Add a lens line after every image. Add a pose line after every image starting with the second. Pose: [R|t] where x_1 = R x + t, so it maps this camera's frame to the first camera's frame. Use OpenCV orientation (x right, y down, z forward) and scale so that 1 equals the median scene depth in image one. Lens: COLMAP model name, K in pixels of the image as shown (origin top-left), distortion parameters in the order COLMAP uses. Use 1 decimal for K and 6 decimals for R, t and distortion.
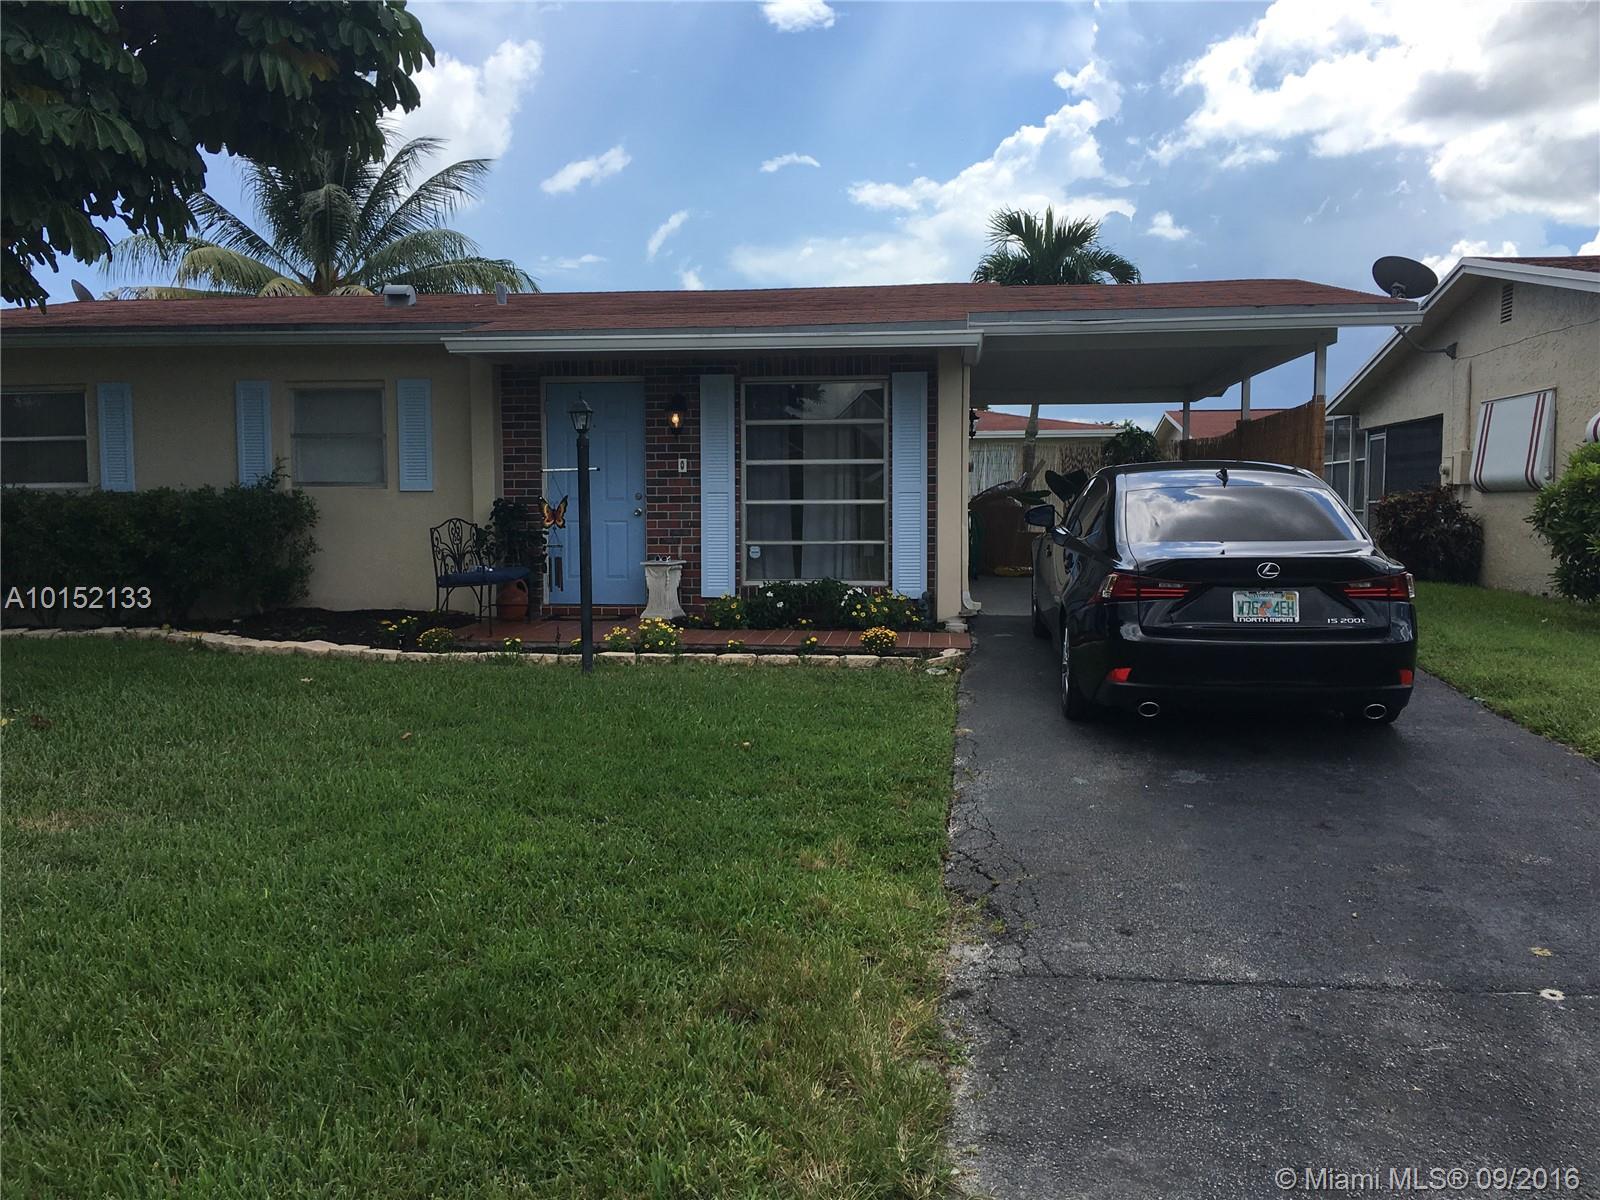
lens RADIAL K [[1360.2, 0, 795.9], [0, 1360.2, 590.5], [0, 0, 1]] dist [0.083991, -0.107573]
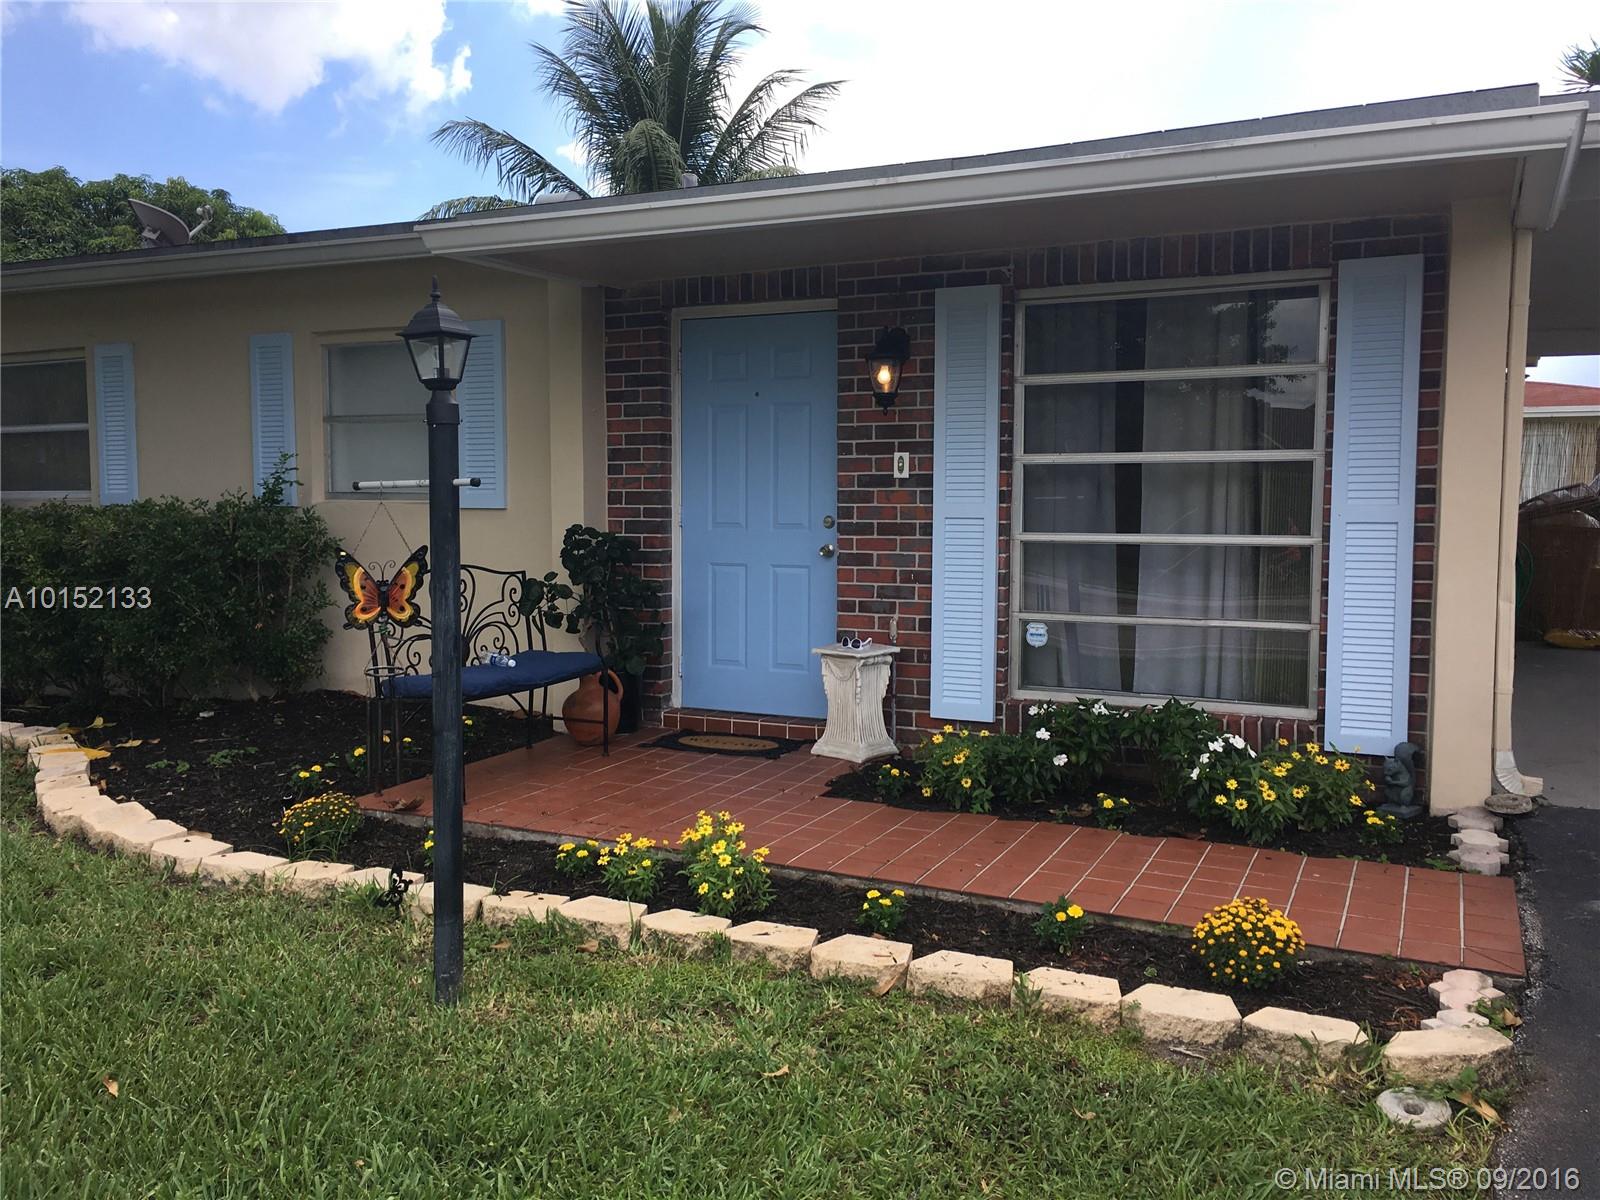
lens RADIAL K [[1360.2, 0, 795.9], [0, 1360.2, 590.5], [0, 0, 1]] dist [0.083991, -0.107573]
pose [[0.943789, 0.029808, -0.329202, 0.052793], [-0.027753, 0.999555, 0.010943, -0.048102], [0.329382, -0.001191, 0.944196, 0.490298]]
